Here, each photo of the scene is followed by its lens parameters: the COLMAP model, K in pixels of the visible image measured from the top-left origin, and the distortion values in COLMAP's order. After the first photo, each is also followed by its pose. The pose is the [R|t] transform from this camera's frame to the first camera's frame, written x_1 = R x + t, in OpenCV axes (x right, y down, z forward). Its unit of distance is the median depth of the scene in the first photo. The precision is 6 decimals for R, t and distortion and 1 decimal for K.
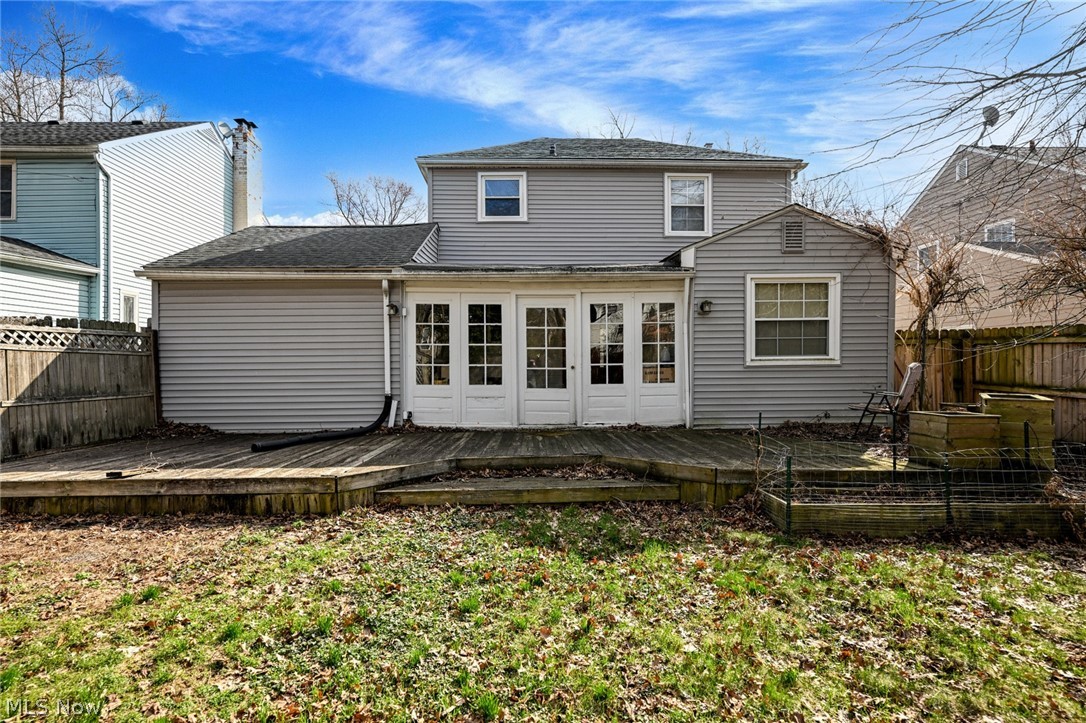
lens RADIAL K [[560.6, 0, 543.0], [0, 560.6, 361.5], [0, 0, 1]] dist [-0.000669, -0.000070]
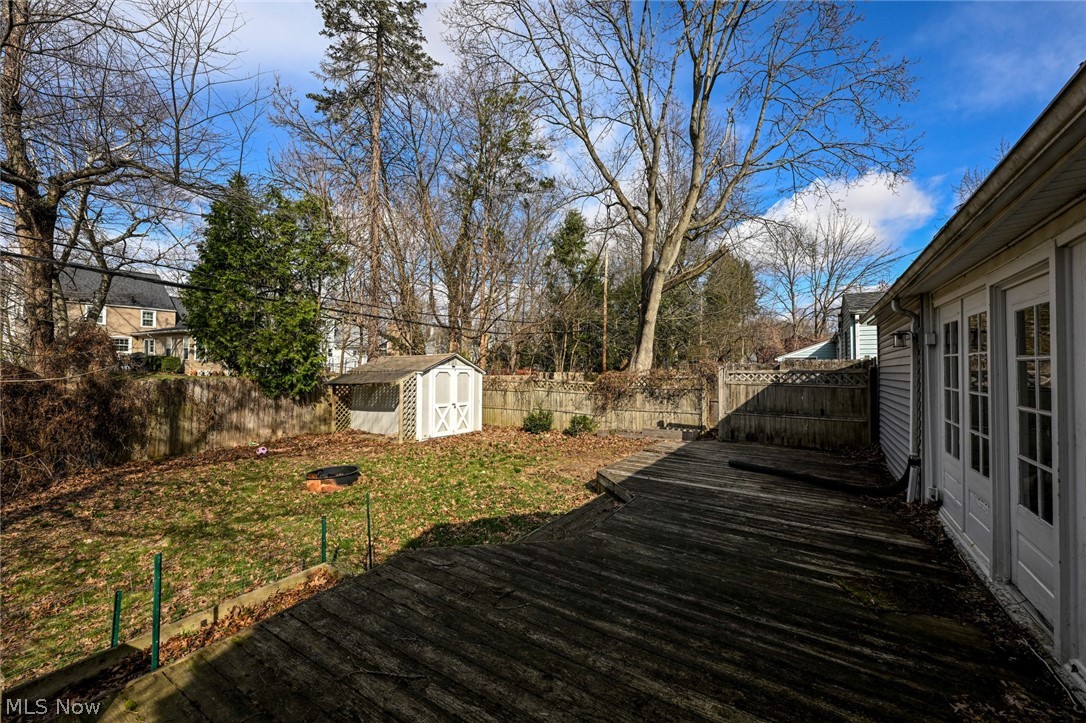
lens RADIAL K [[432.4, 0, 544.5], [0, 432.4, 362.5], [0, 0, 1]] dist [-0.000596, 0.000201]
pose [[-0.555161, -0.005887, -0.831722, 0.436151], [0.003320, 0.999951, -0.009294, -0.057846], [0.831736, -0.007921, -0.555115, 0.900650]]
